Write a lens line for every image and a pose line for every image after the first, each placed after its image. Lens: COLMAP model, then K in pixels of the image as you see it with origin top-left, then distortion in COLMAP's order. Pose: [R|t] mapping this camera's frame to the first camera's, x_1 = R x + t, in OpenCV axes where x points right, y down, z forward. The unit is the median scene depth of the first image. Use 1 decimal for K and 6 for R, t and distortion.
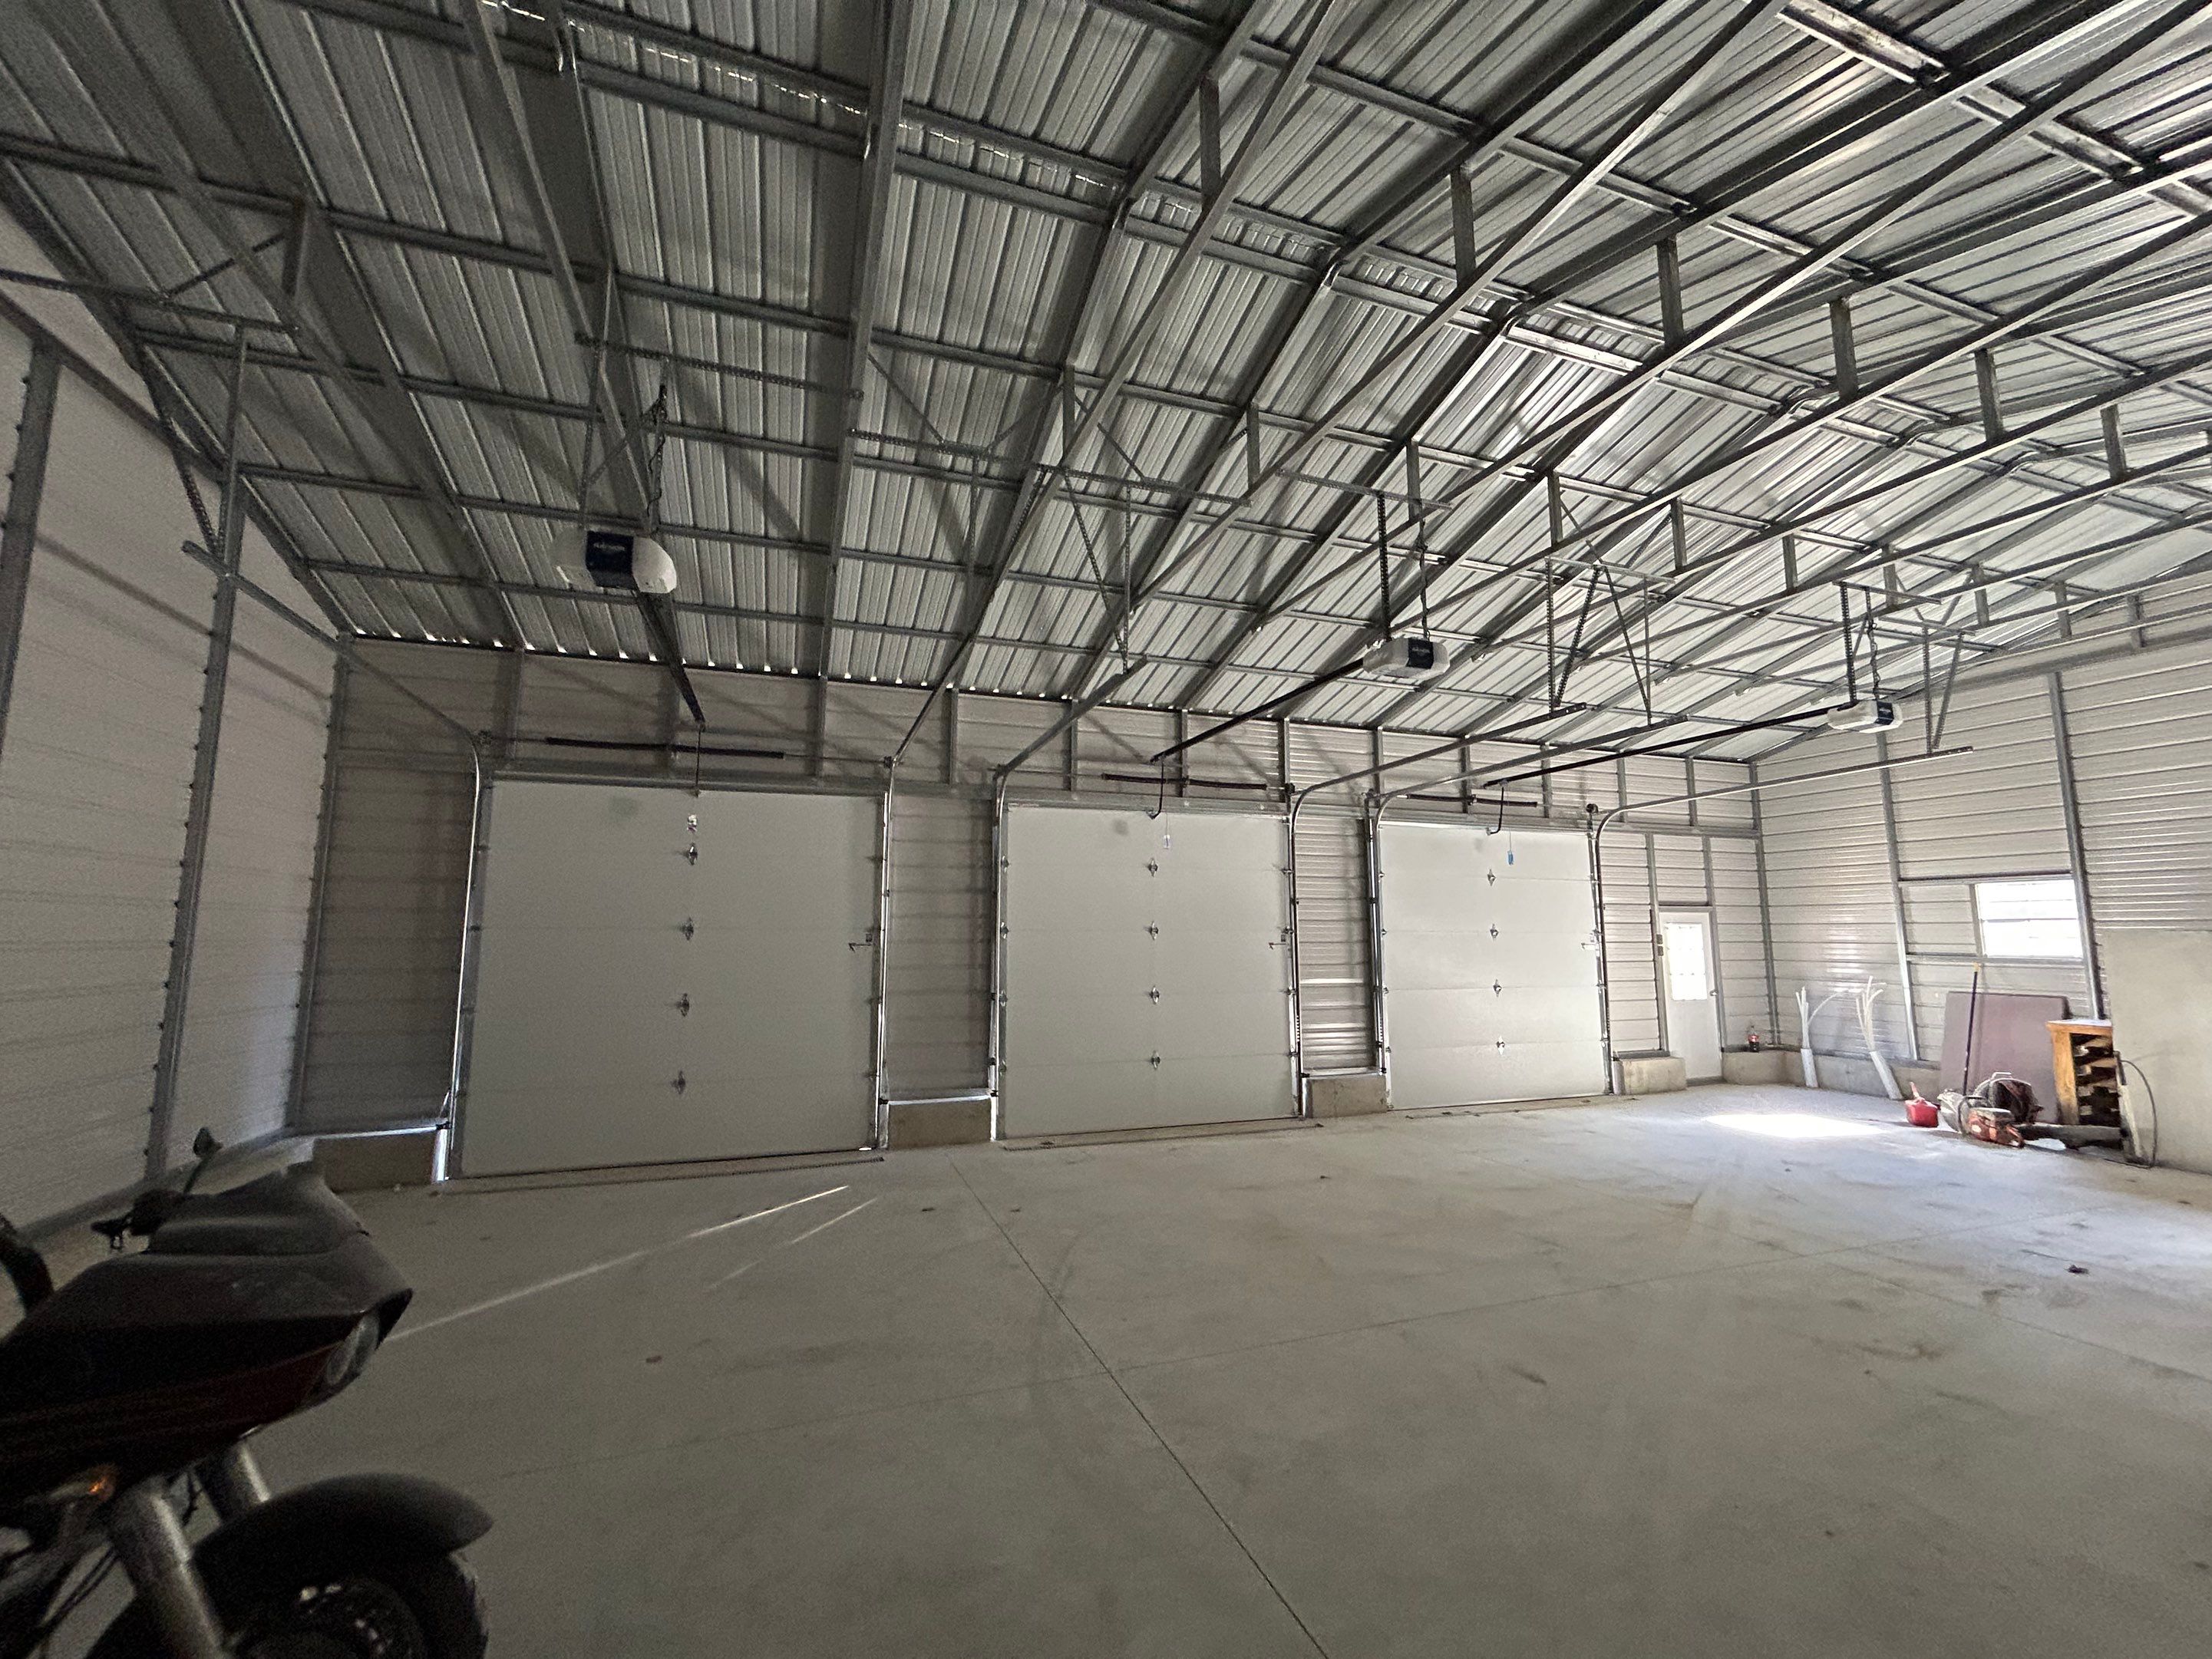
lens RADIAL K [[905.0, 0, 1110.1], [0, 905.0, 816.4], [0, 0, 1]] dist [0.002368, 0.000020]
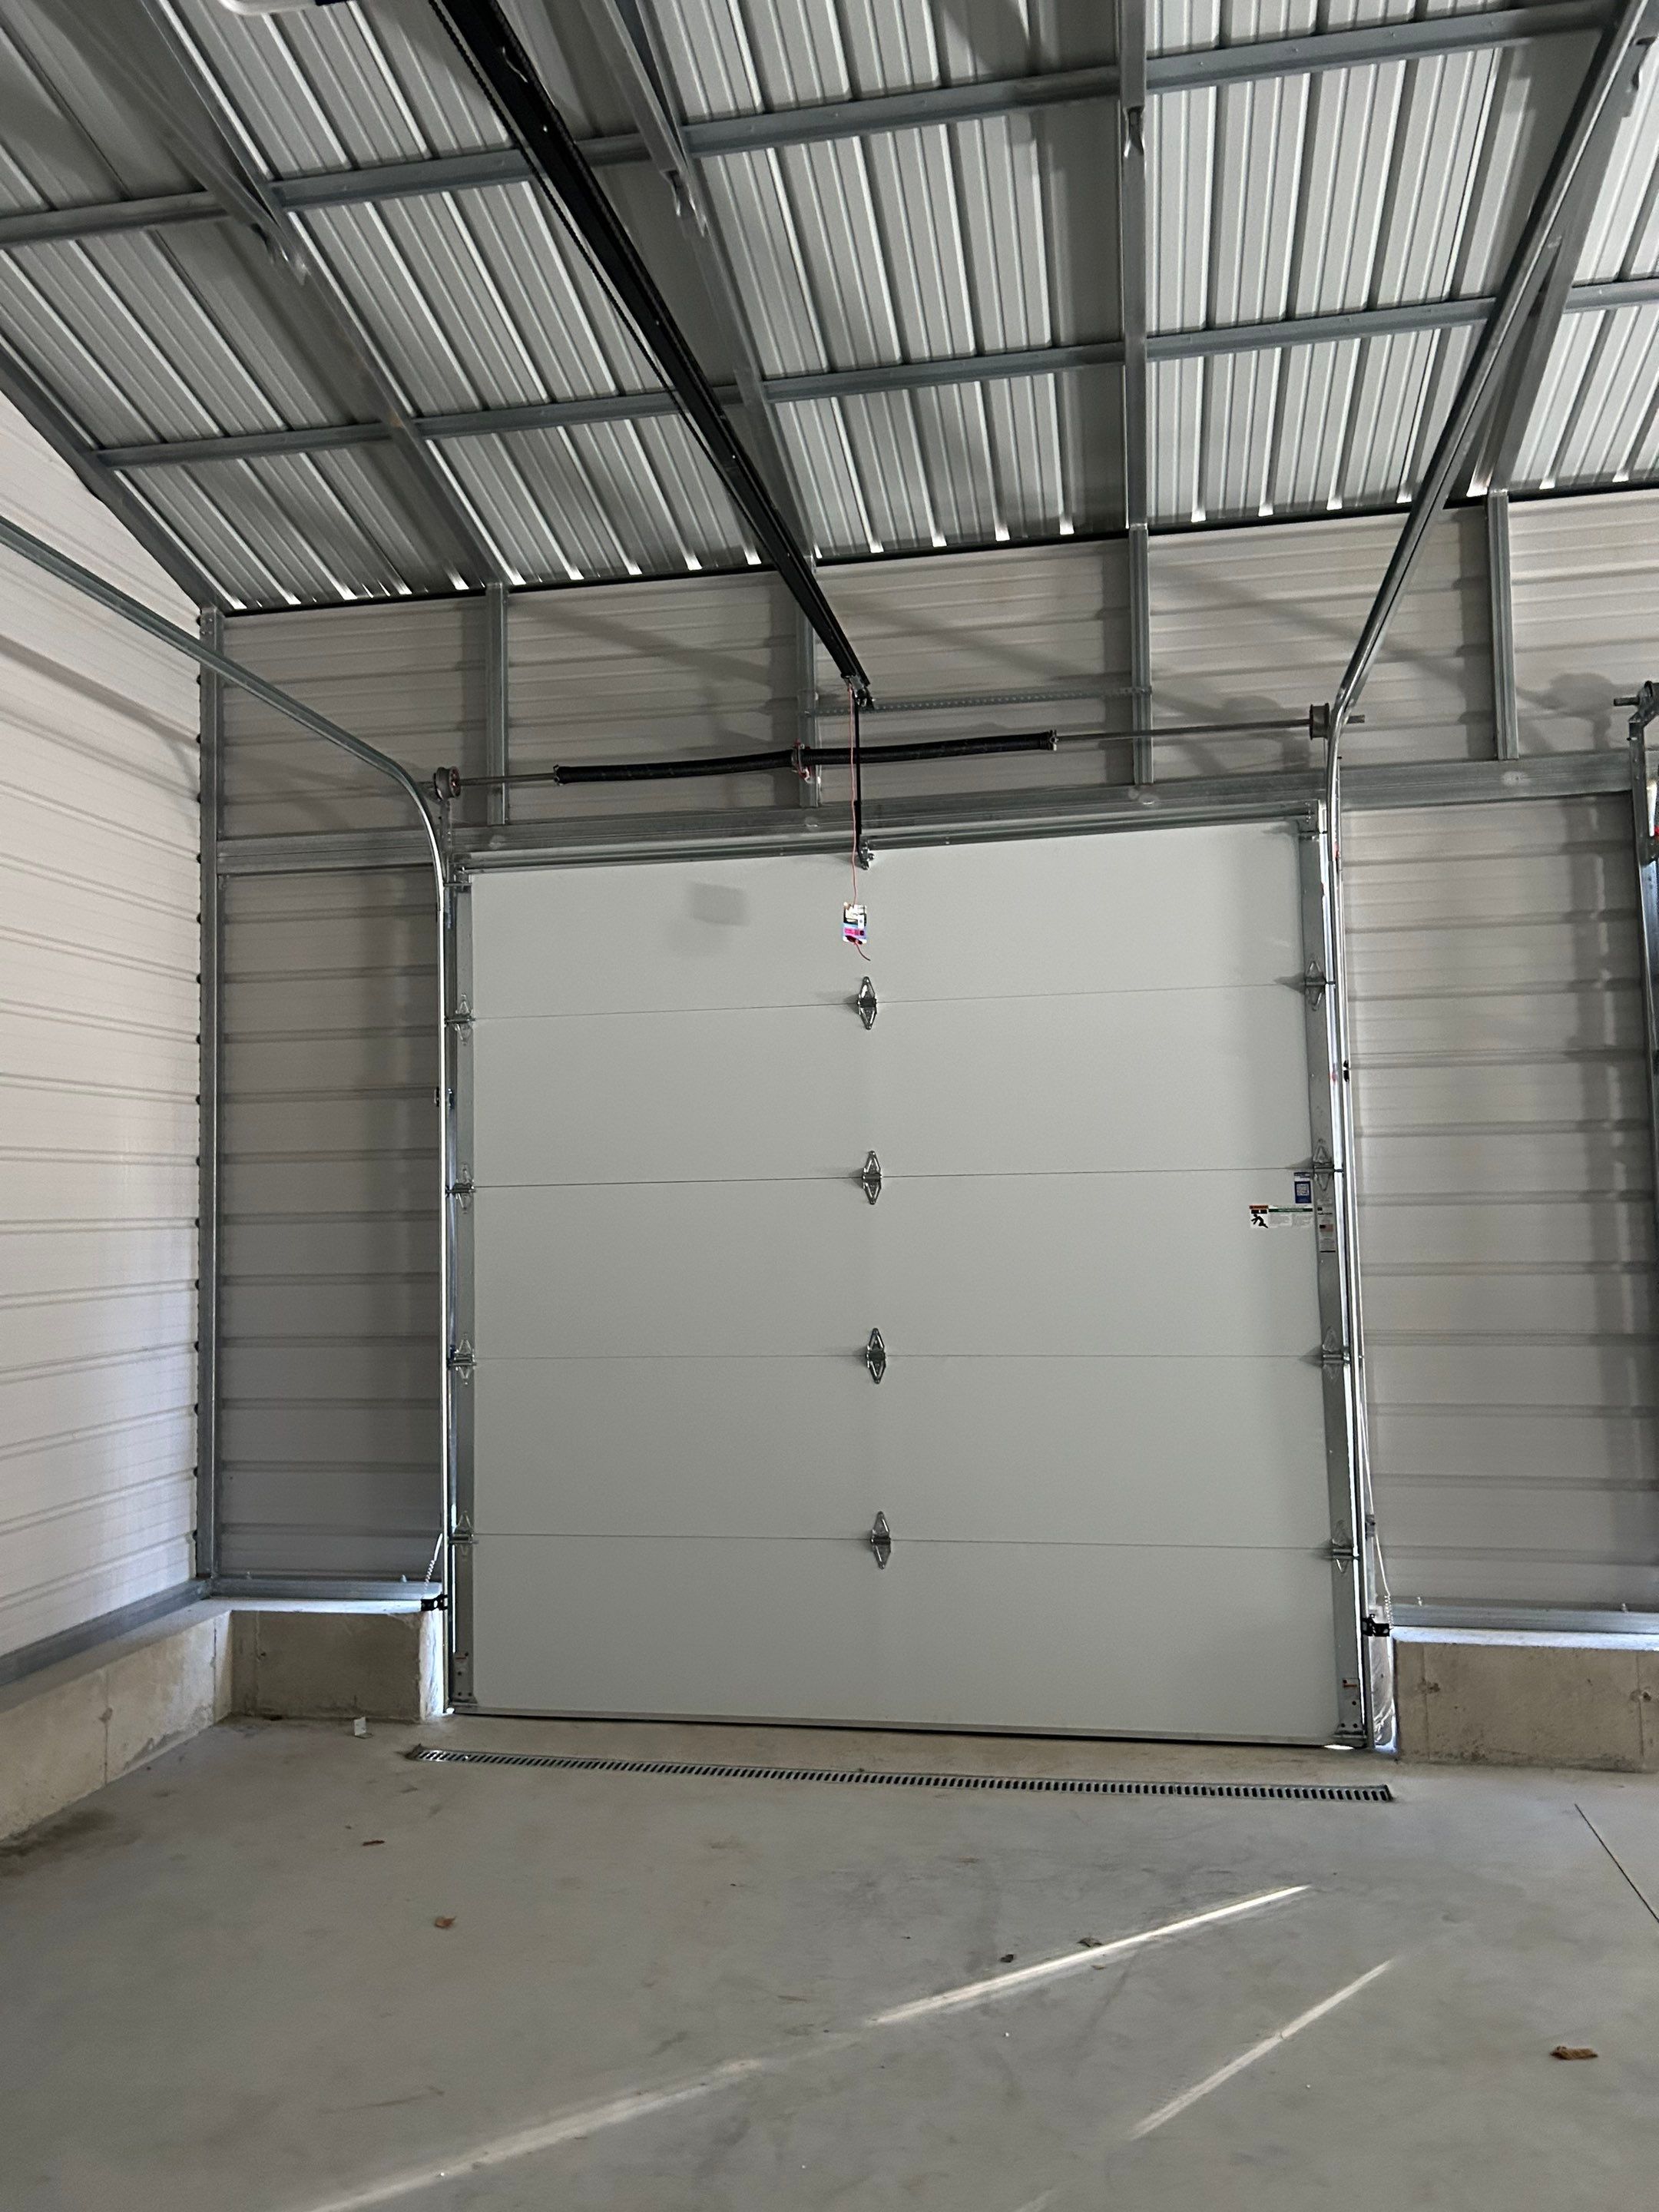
lens RADIAL K [[1684.0, 0, 827.5], [0, 1684.0, 1118.0], [0, 0, 1]] dist [0.044116, -0.048139]
pose [[0.867540, -0.044812, -0.495344, -0.104359], [0.086507, 0.994348, 0.061551, 0.051818], [0.489786, -0.096249, 0.866514, 0.352848]]
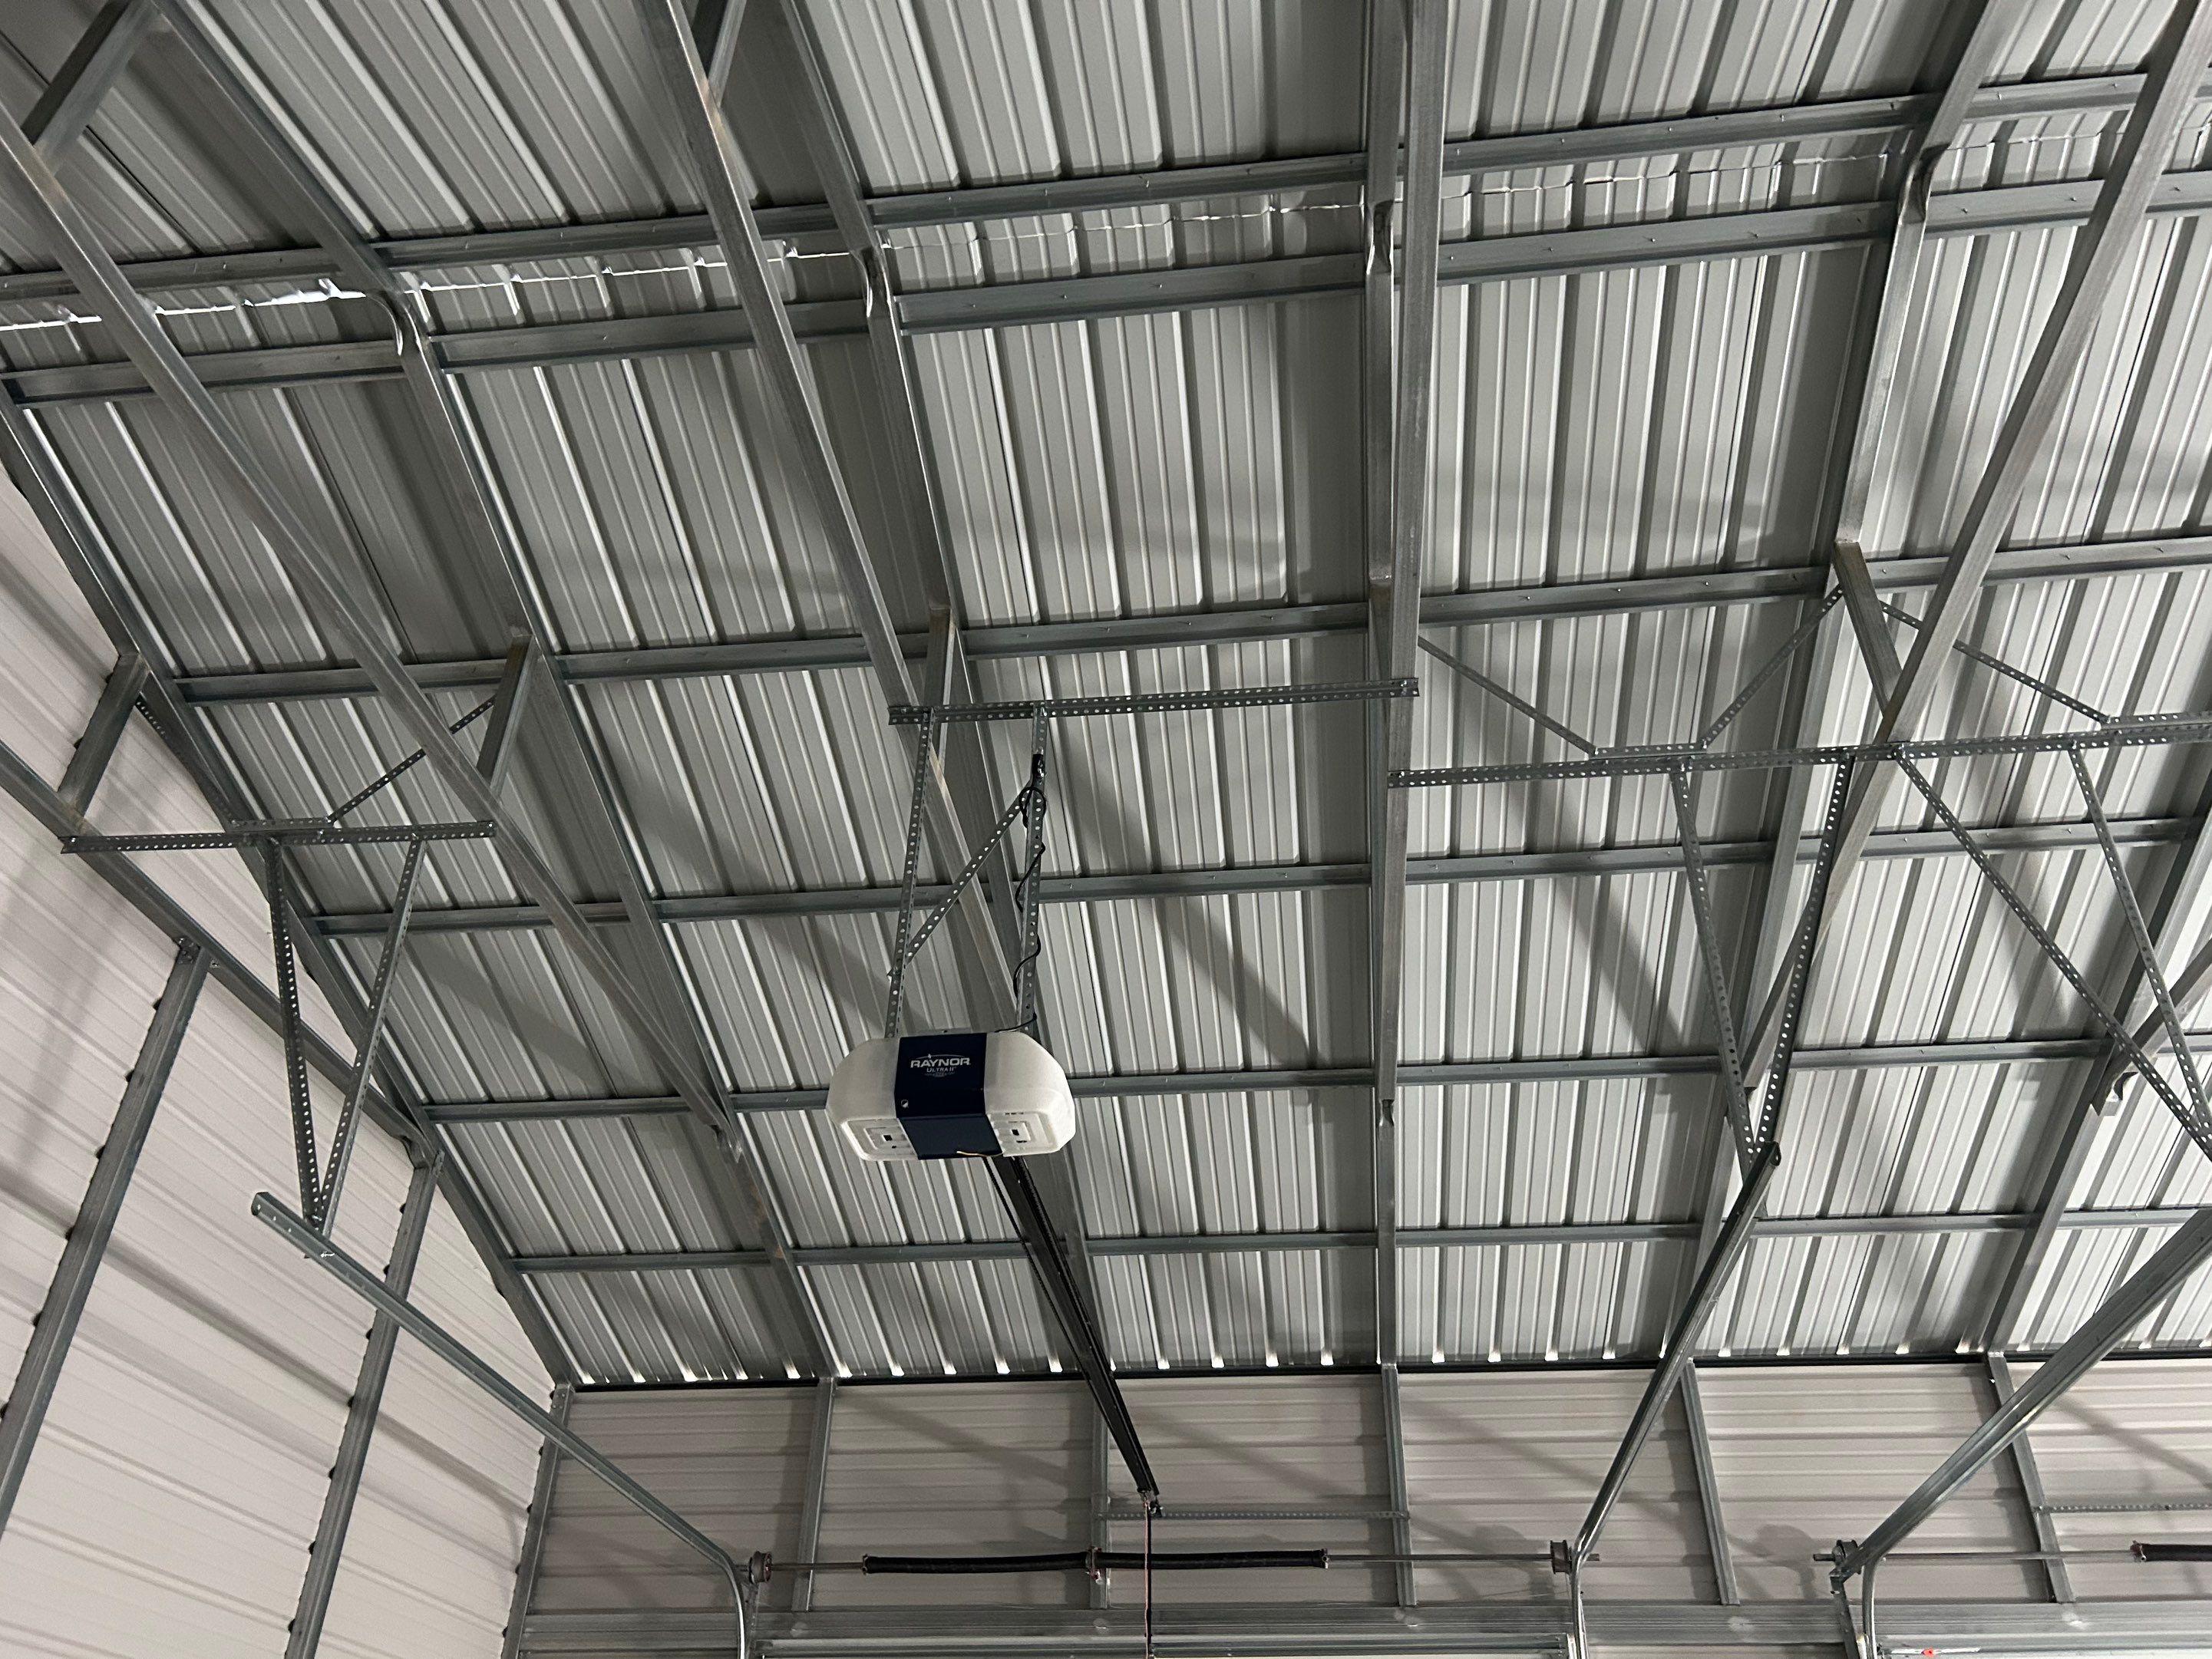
lens RADIAL K [[1683.8, 0, 1117.1], [0, 1683.8, 828.7], [0, 0, 1]] dist [0.044116, -0.048139]
pose [[0.899056, -0.242540, -0.364517, -0.077713], [0.047350, 0.881524, -0.469759, 0.002579], [0.435266, 0.405080, 0.804024, 0.179686]]
